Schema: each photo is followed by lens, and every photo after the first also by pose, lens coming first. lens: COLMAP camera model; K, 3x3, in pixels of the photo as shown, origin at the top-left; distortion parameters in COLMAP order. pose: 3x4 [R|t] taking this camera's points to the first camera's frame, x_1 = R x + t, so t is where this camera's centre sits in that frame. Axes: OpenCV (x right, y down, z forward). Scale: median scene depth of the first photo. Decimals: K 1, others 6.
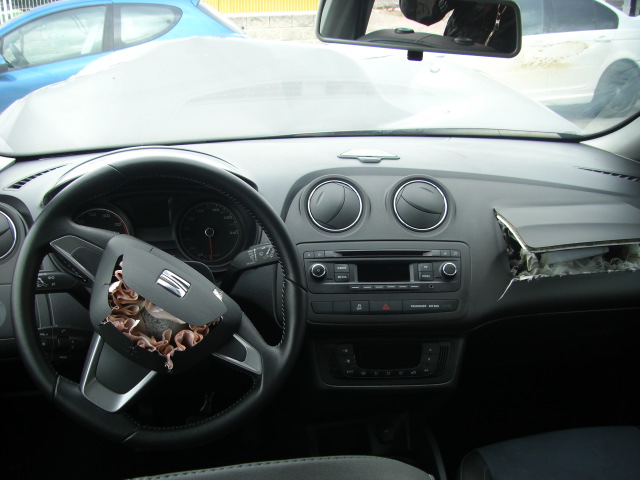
lens RADIAL K [[711.0, 0, 321.0], [0, 711.0, 237.9], [0, 0, 1]] dist [-0.159664, 0.000000]
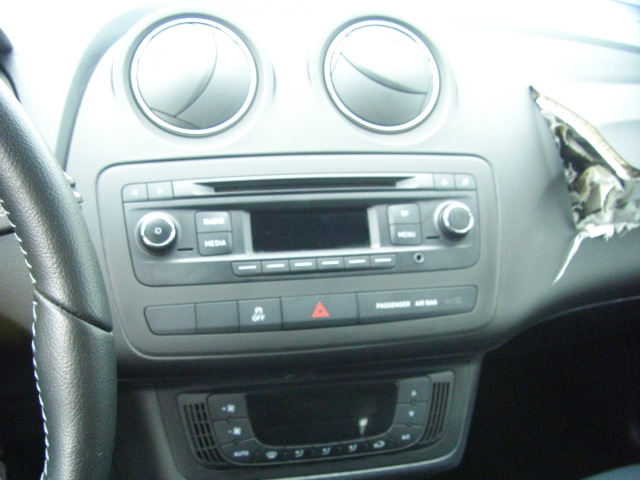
lens RADIAL K [[711.0, 0, 313.1], [0, 711.0, 246.0], [0, 0, 1]] dist [-0.159664, 0.000000]
pose [[0.983760, -0.035408, 0.175963, 0.012583], [0.009716, 0.989417, 0.144772, -0.003735], [-0.179226, -0.140712, 0.973693, 0.577117]]
